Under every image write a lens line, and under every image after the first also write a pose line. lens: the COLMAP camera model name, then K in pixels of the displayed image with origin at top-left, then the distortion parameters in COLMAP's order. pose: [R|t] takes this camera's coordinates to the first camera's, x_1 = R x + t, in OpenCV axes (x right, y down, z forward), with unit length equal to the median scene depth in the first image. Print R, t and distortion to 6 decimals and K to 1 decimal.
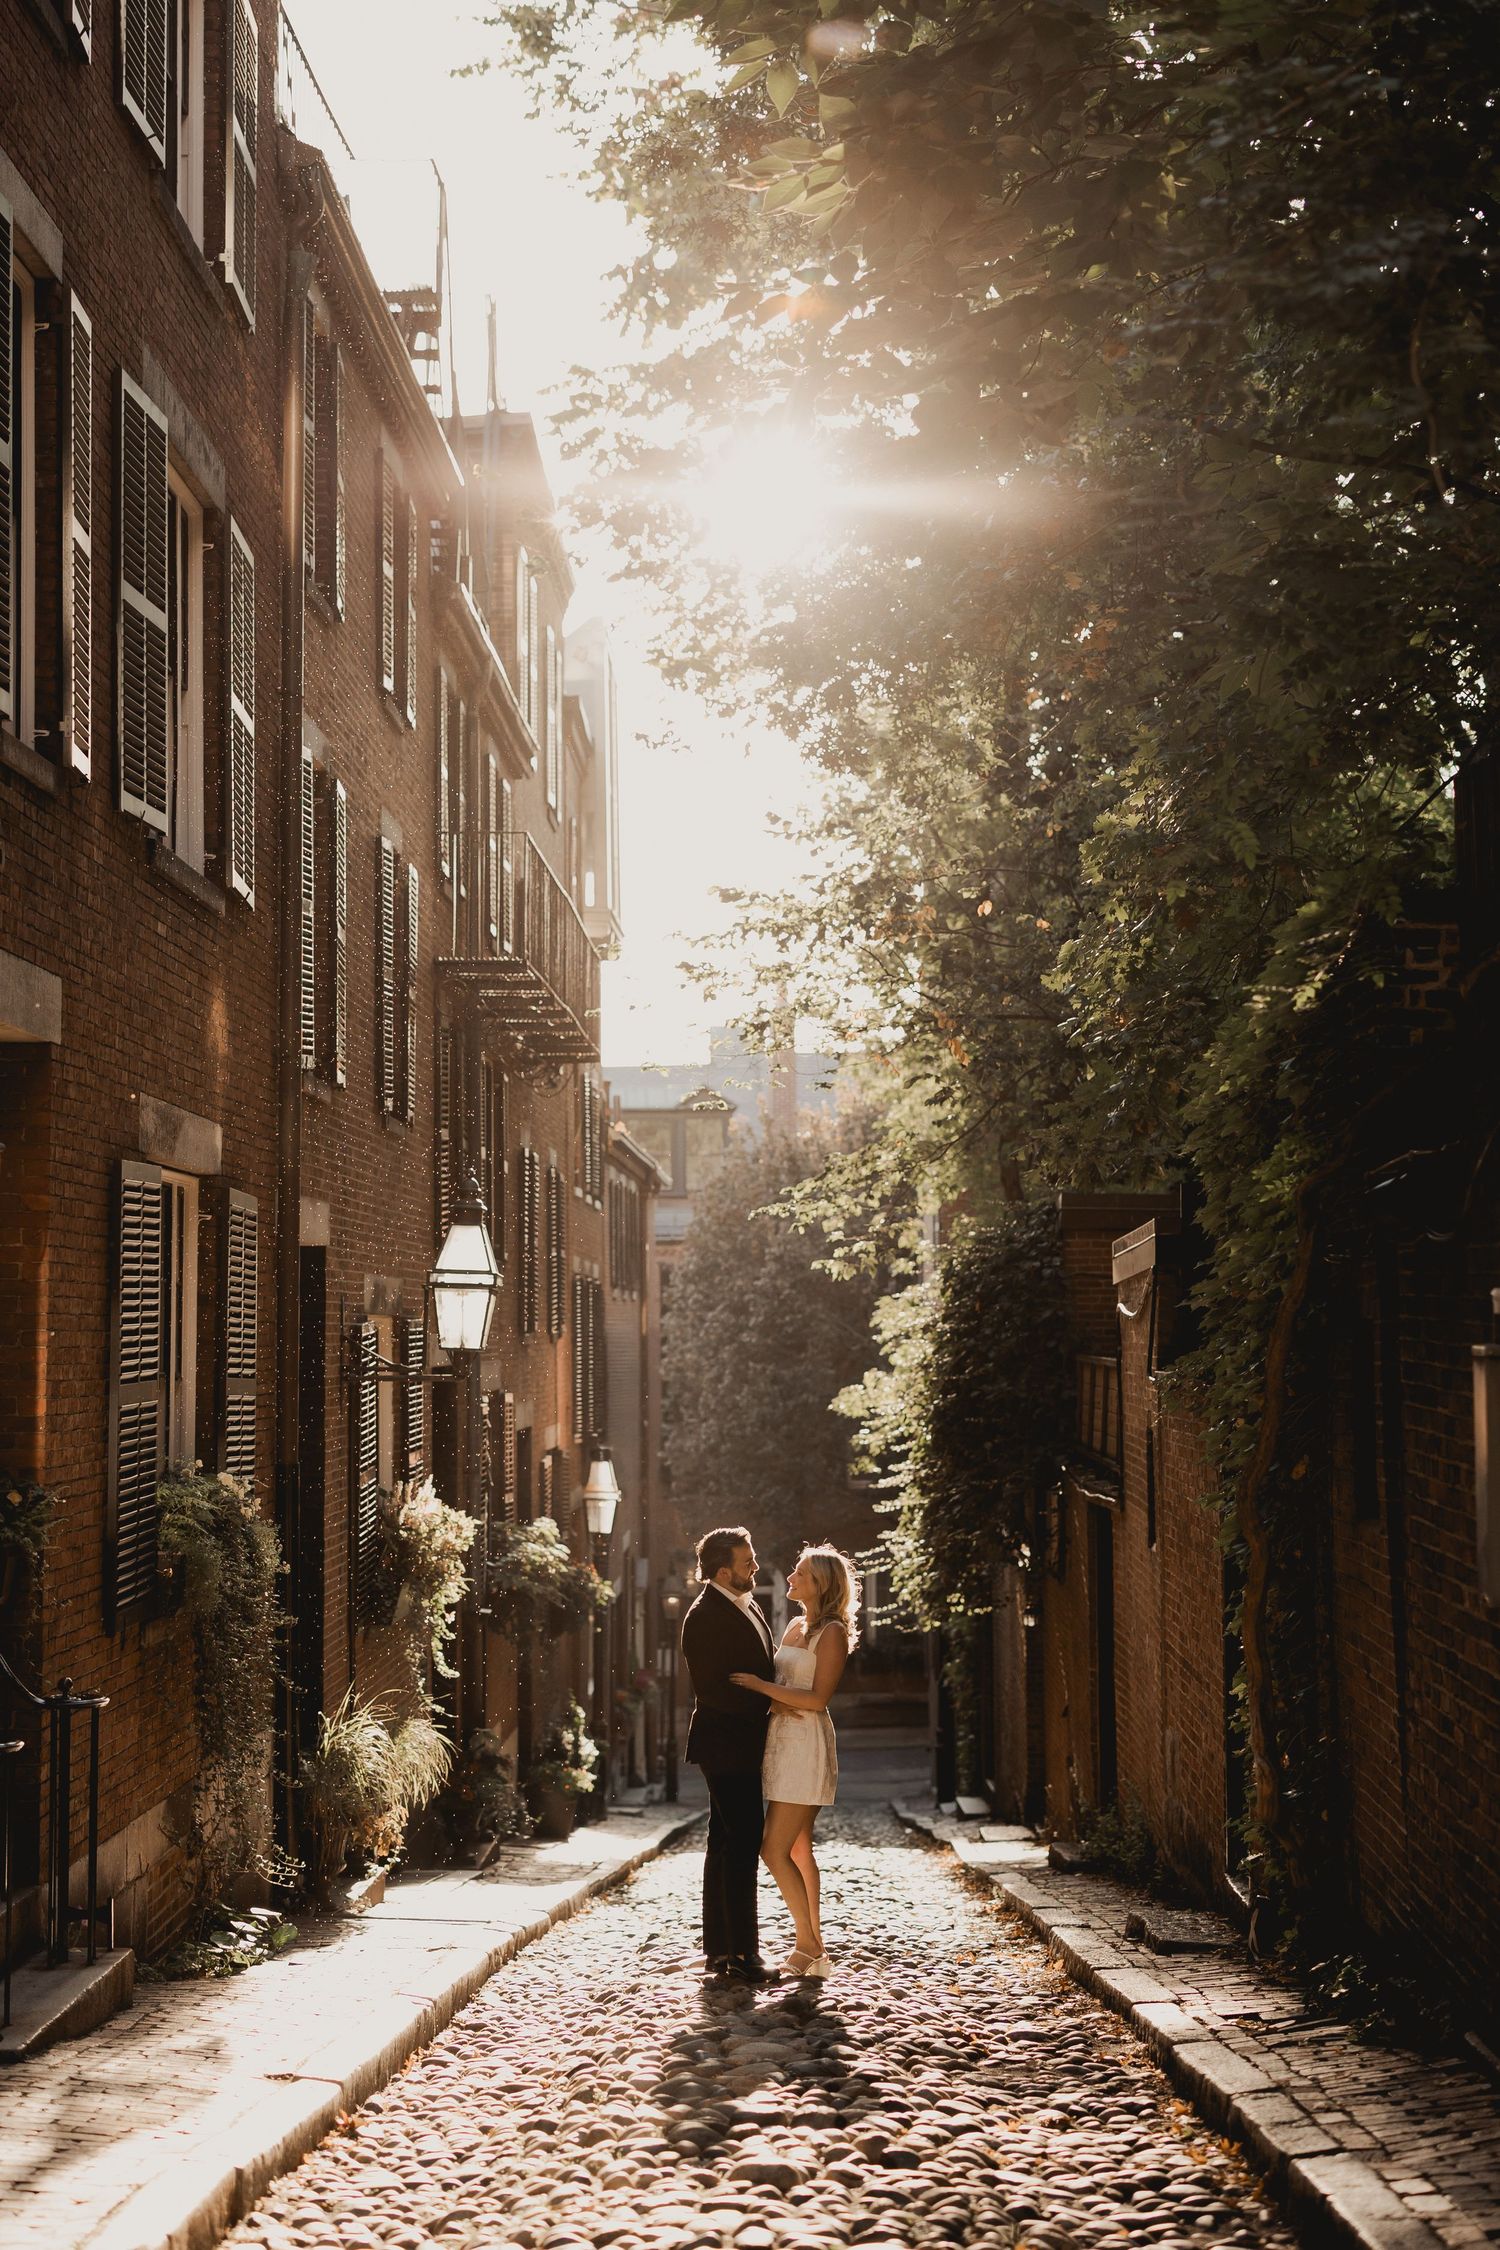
lens RADIAL K [[3261.8, 0, 748.1], [0, 3261.8, 1126.9], [0, 0, 1]] dist [-0.005844, 0.000000]
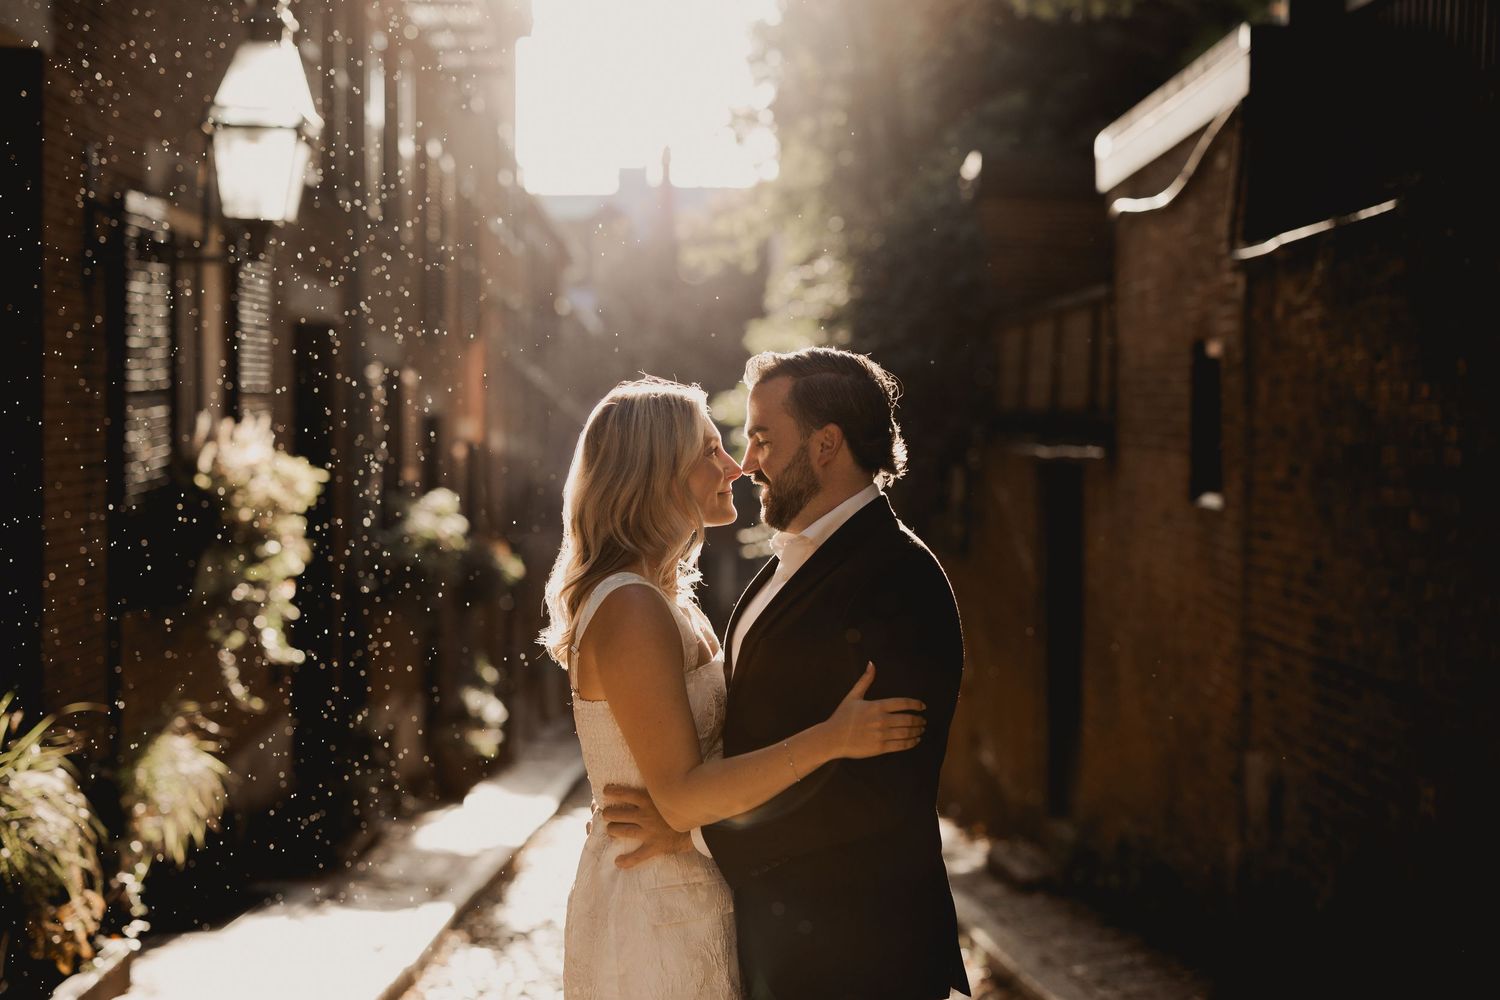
lens RADIAL K [[2174.5, 0, 750.1], [0, 2174.5, 499.5], [0, 0, 1]] dist [-0.005844, 0.000000]
pose [[0.998372, 0.016487, 0.054612, -0.004785], [-0.022196, 0.994157, 0.105634, 0.066215], [-0.052551, -0.106674, 0.992904, 0.446343]]
